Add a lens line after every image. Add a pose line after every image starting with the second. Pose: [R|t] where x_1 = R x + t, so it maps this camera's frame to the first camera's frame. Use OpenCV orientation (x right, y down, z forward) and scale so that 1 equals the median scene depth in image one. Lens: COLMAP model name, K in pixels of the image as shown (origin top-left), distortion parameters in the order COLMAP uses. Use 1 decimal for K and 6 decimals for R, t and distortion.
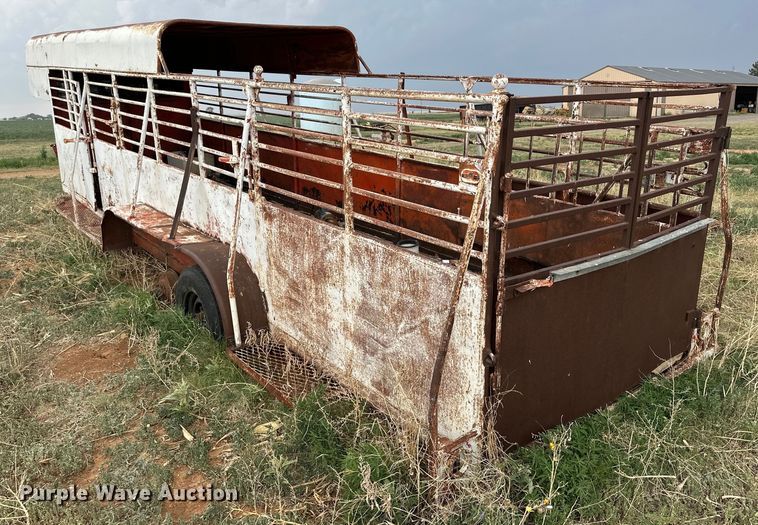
lens RADIAL K [[635.8, 0, 379.0], [0, 635.8, 262.5], [0, 0, 1]] dist [-0.009359, -0.003523]
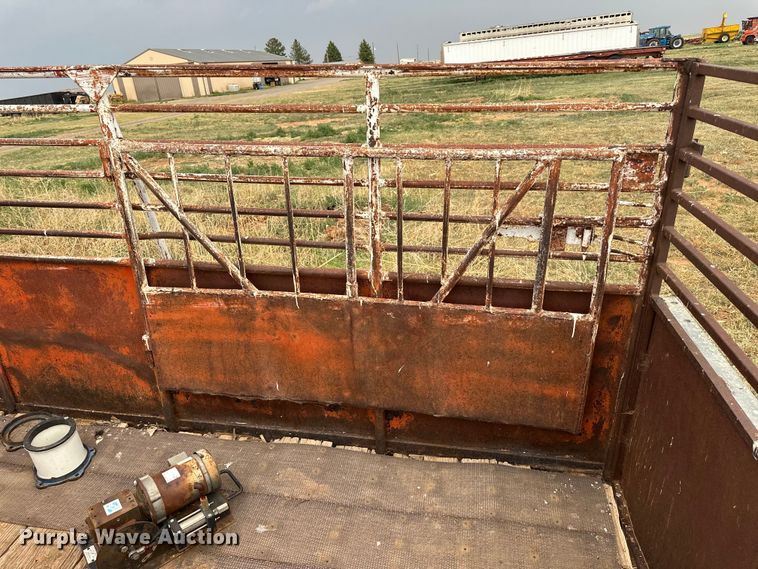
lens RADIAL K [[533.2, 0, 379.0], [0, 533.2, 300.5], [0, 0, 1]] dist [0.008571, -0.043198]
pose [[0.748381, -0.302878, 0.590077, 0.009955], [0.216993, 0.952496, 0.213694, -0.082926], [-0.626770, -0.031882, 0.778552, 0.278584]]
